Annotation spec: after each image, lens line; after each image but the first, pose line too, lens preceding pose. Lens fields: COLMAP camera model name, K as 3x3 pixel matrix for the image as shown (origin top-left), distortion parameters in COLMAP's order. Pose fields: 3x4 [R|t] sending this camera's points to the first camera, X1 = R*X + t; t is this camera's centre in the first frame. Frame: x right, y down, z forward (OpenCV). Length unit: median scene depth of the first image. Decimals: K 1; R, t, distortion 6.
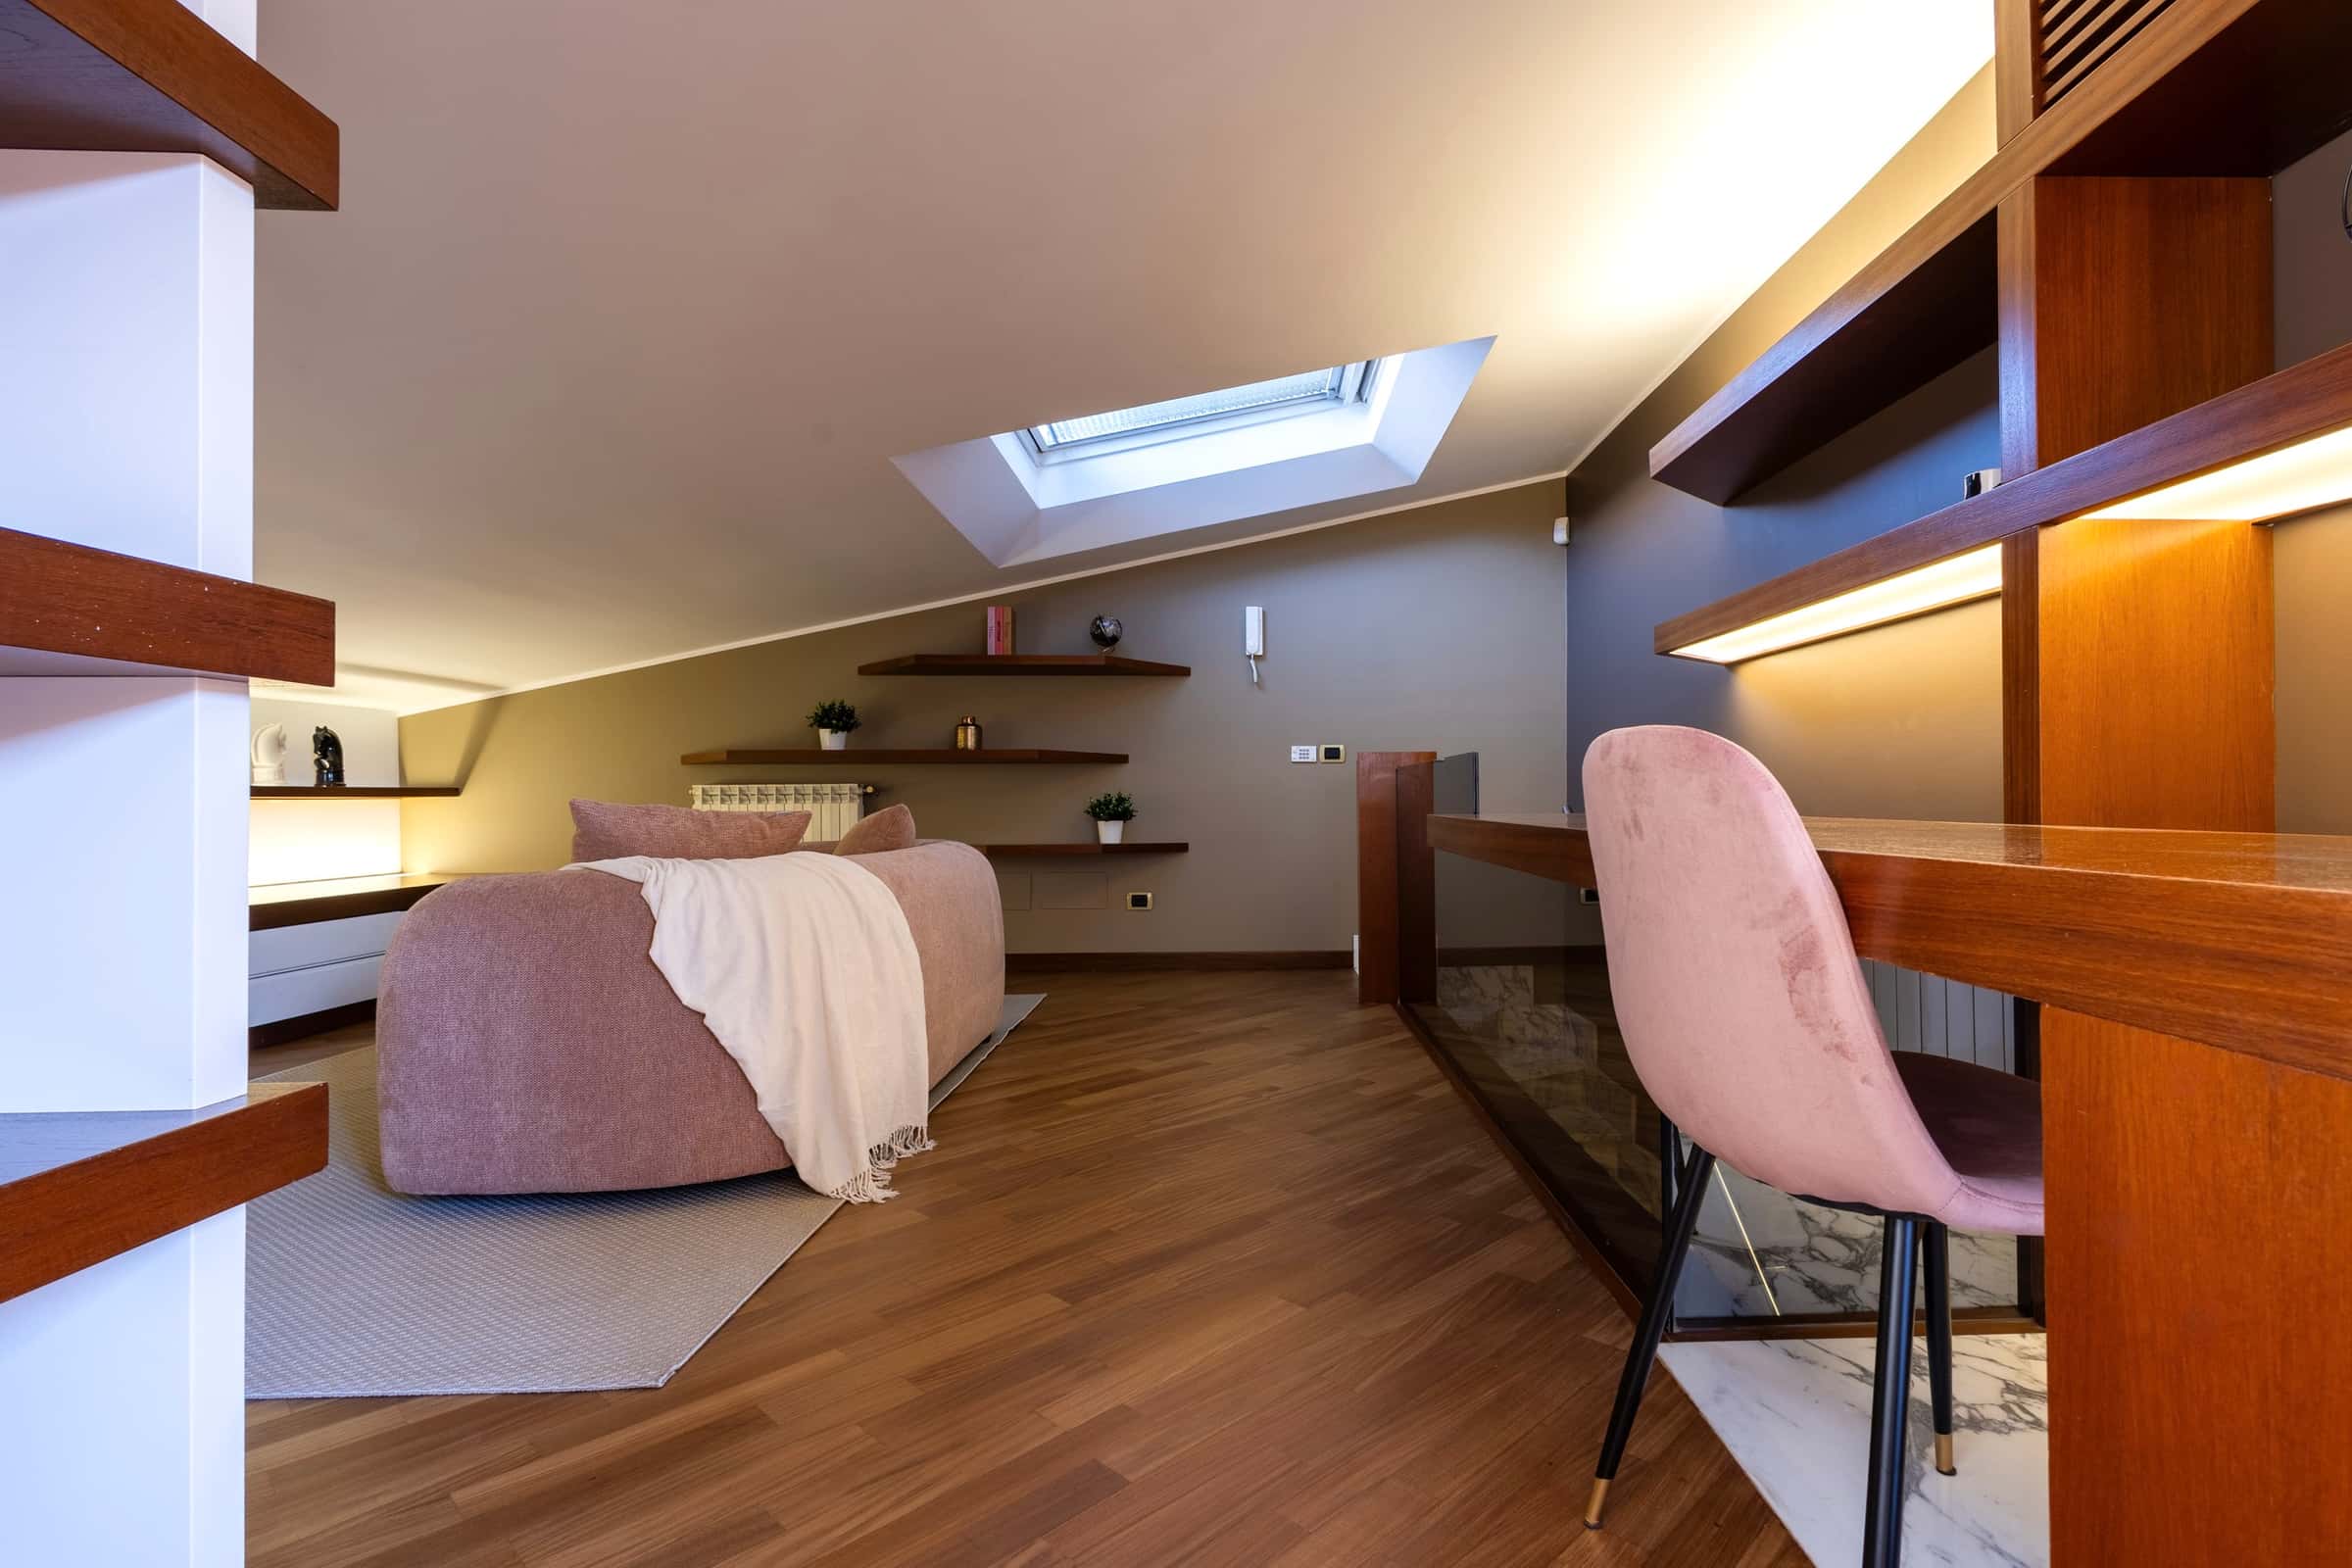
lens RADIAL K [[1113.1, 0, 1176.0], [0, 1113.1, 784.0], [0, 0, 1]] dist [-0.001171, -0.000342]
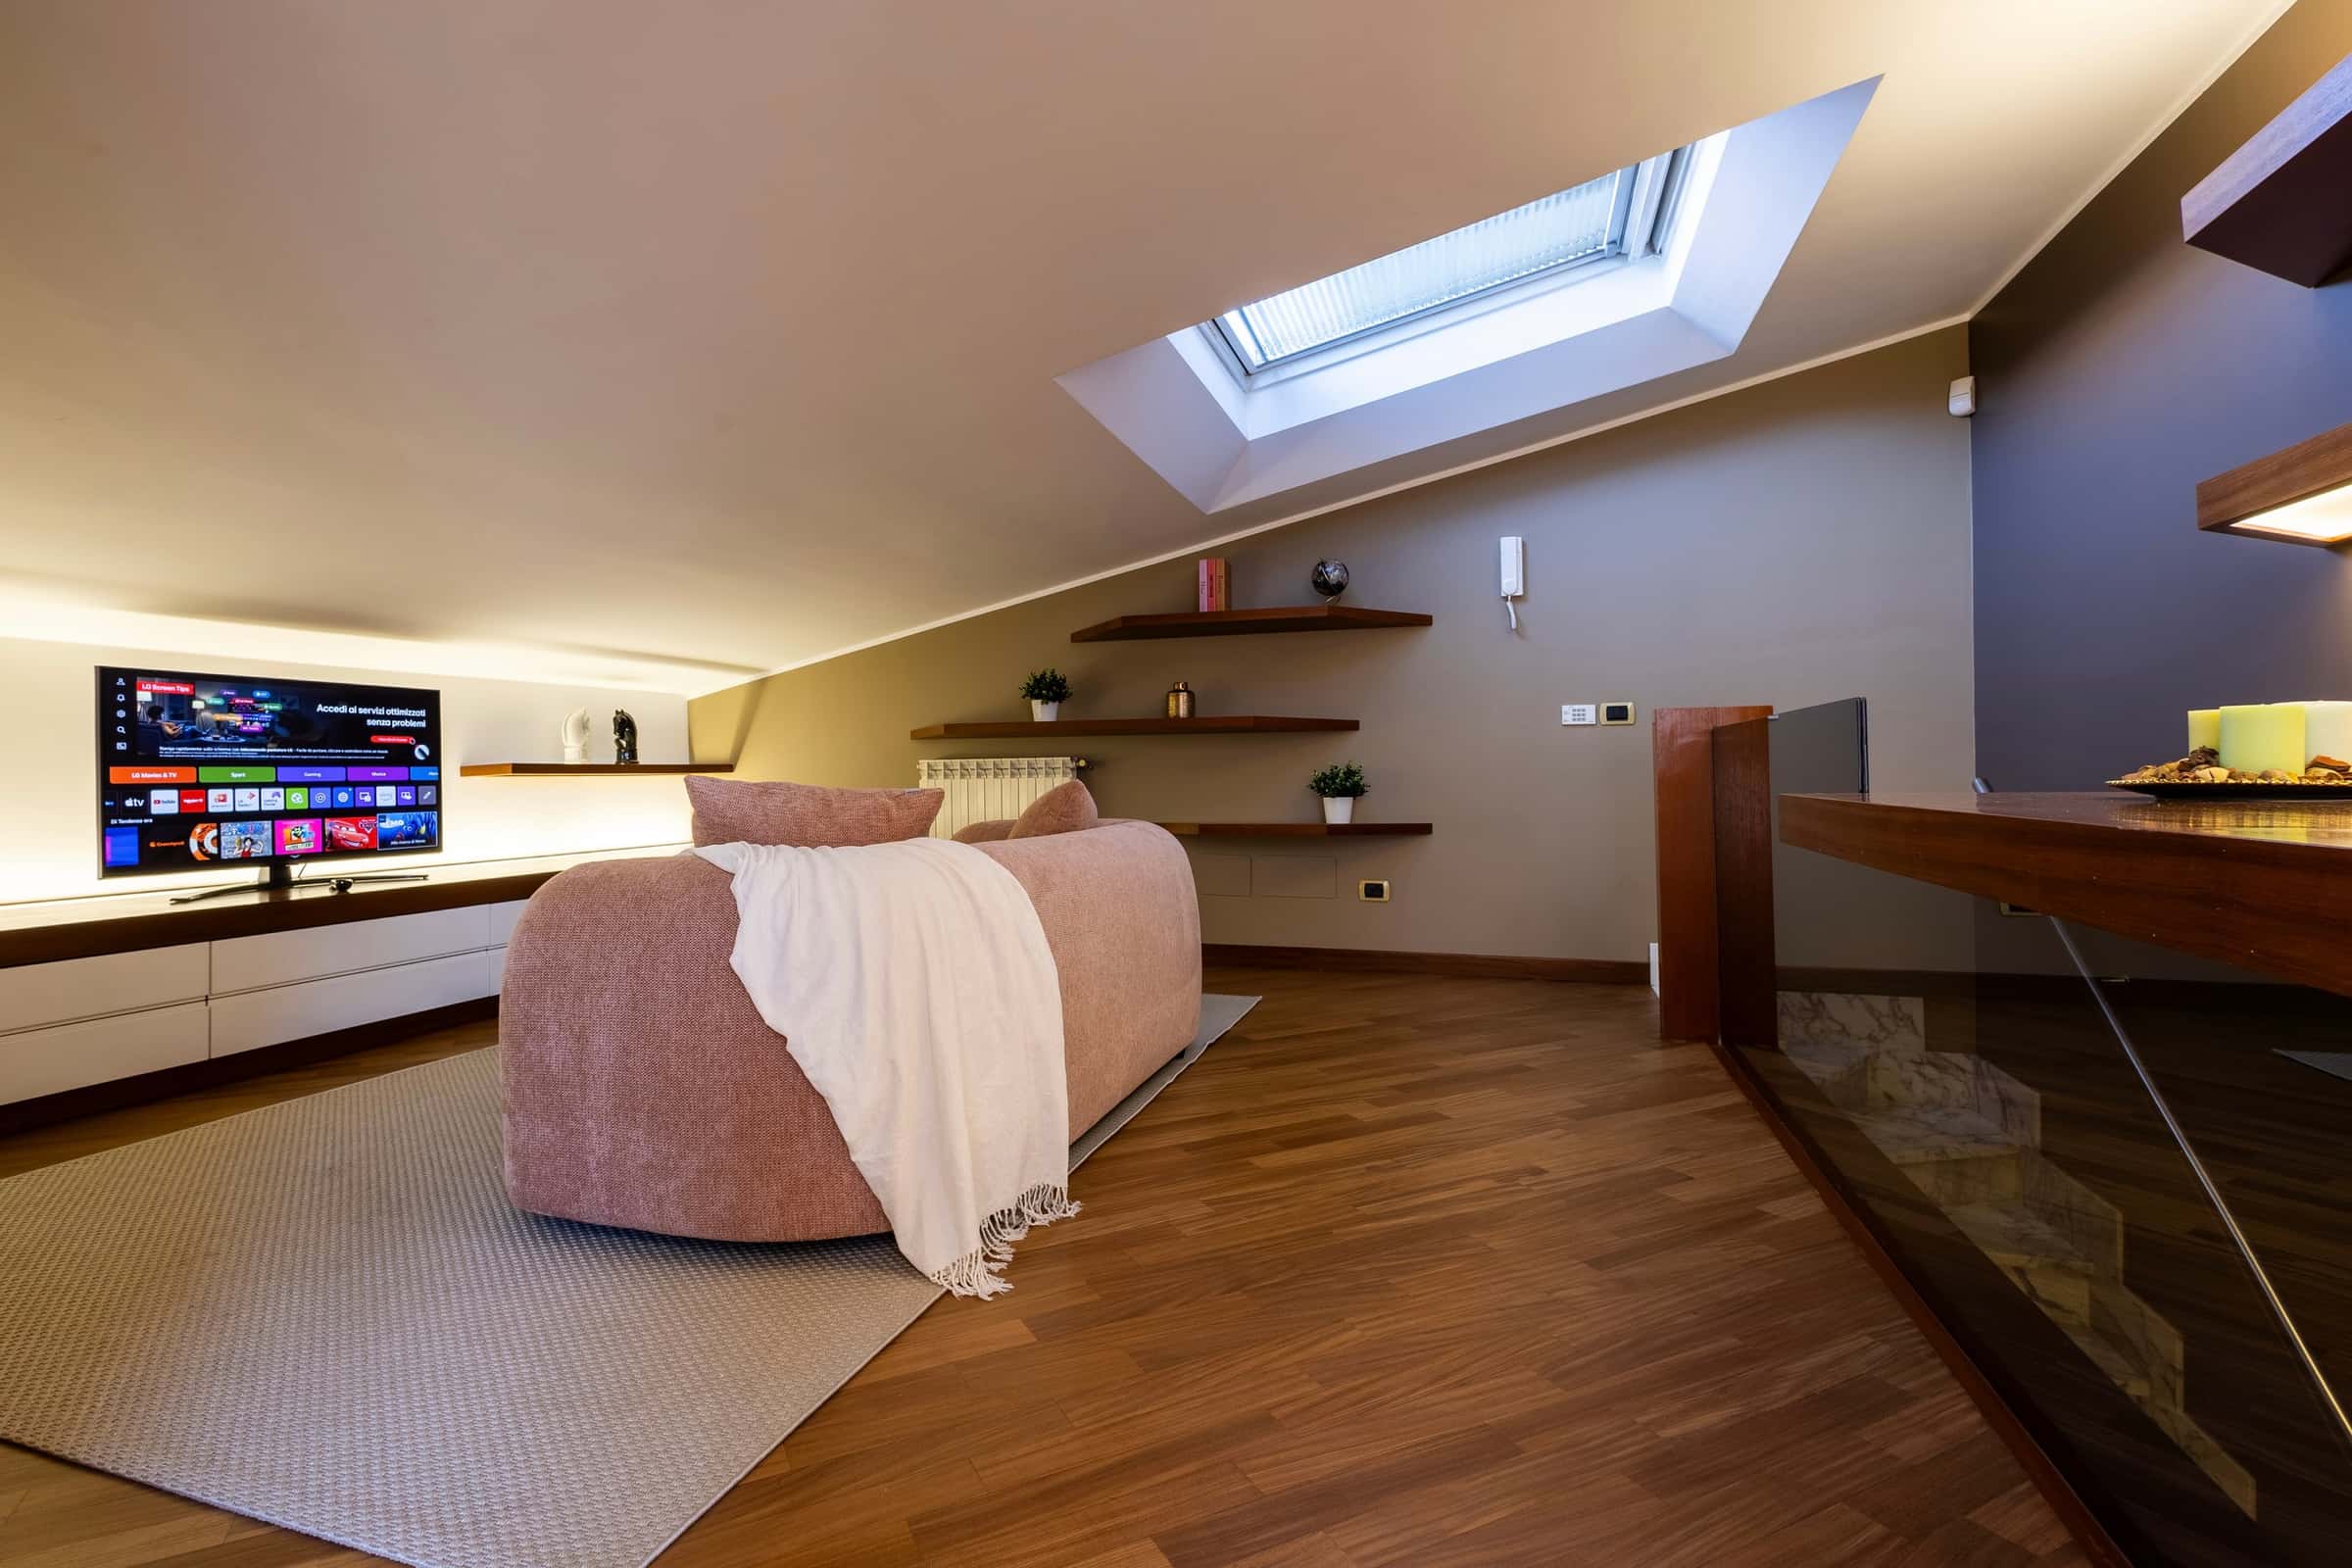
lens RADIAL K [[1127.2, 0, 1094.9], [0, 1127.2, 748.9], [0, 0, 1]] dist [0.004965, -0.000515]
pose [[0.957265, -0.011228, -0.288996, 0.022525], [0.009203, 0.999923, -0.008364, 0.002019], [0.289067, 0.005347, 0.957294, 0.174036]]
